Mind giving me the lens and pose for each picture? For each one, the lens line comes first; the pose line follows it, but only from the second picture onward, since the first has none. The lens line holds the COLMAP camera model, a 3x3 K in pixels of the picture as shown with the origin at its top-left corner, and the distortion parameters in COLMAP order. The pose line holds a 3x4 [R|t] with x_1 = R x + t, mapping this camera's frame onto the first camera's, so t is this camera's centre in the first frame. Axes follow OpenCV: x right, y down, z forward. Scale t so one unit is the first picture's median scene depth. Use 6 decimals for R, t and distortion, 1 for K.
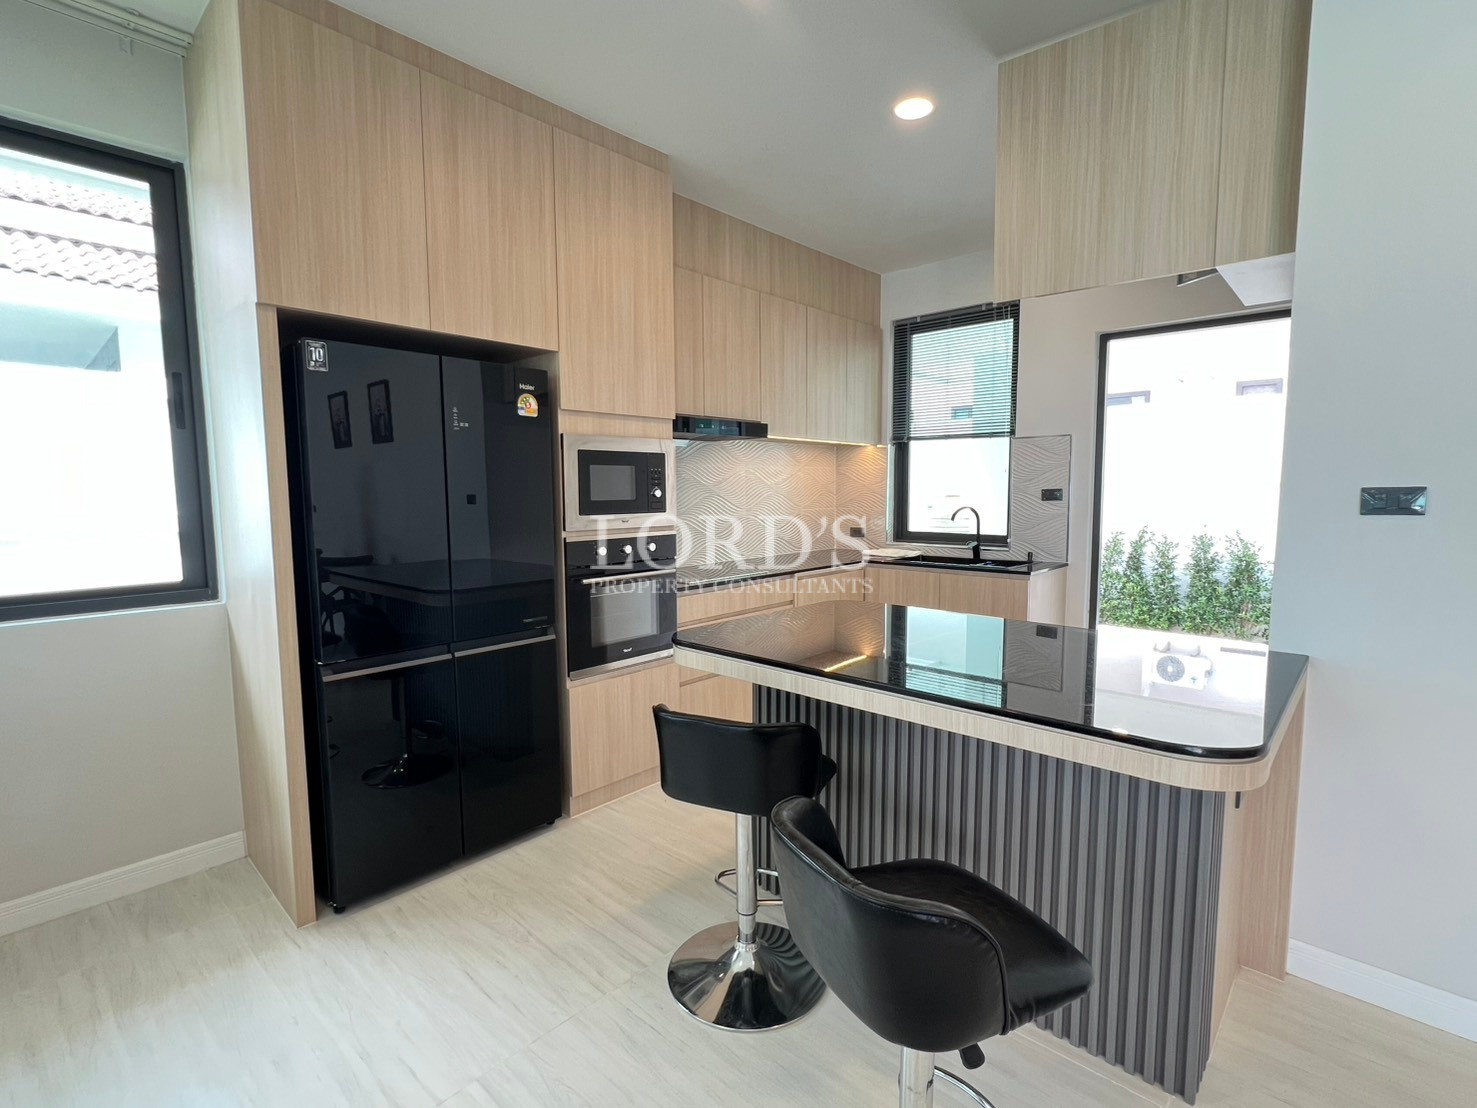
lens RADIAL K [[704.5, 0, 733.6], [0, 704.5, 555.5], [0, 0, 1]] dist [-0.007551, -0.000020]
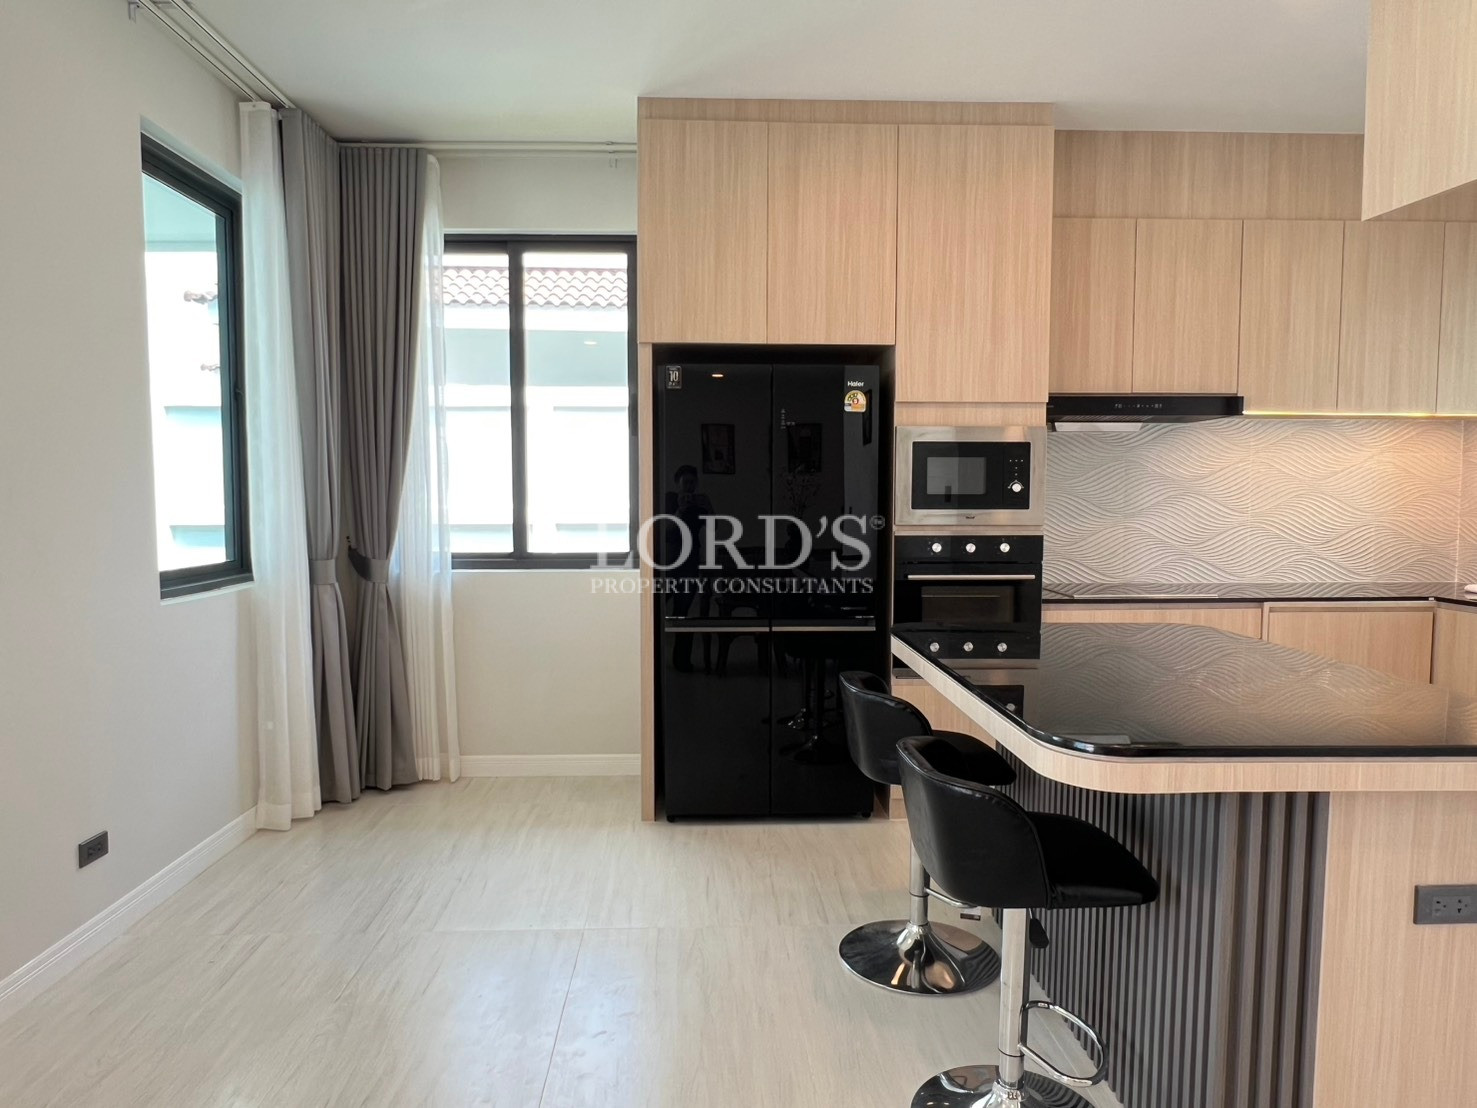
lens RADIAL K [[981.4, 0, 720.5], [0, 981.4, 562.9], [0, 0, 1]] dist [-0.017330, 0.001823]
pose [[0.697209, 0.062896, -0.714104, 0.573564], [-0.074752, 0.997092, 0.014838, 0.016977], [0.712960, 0.043036, 0.699882, -0.135976]]
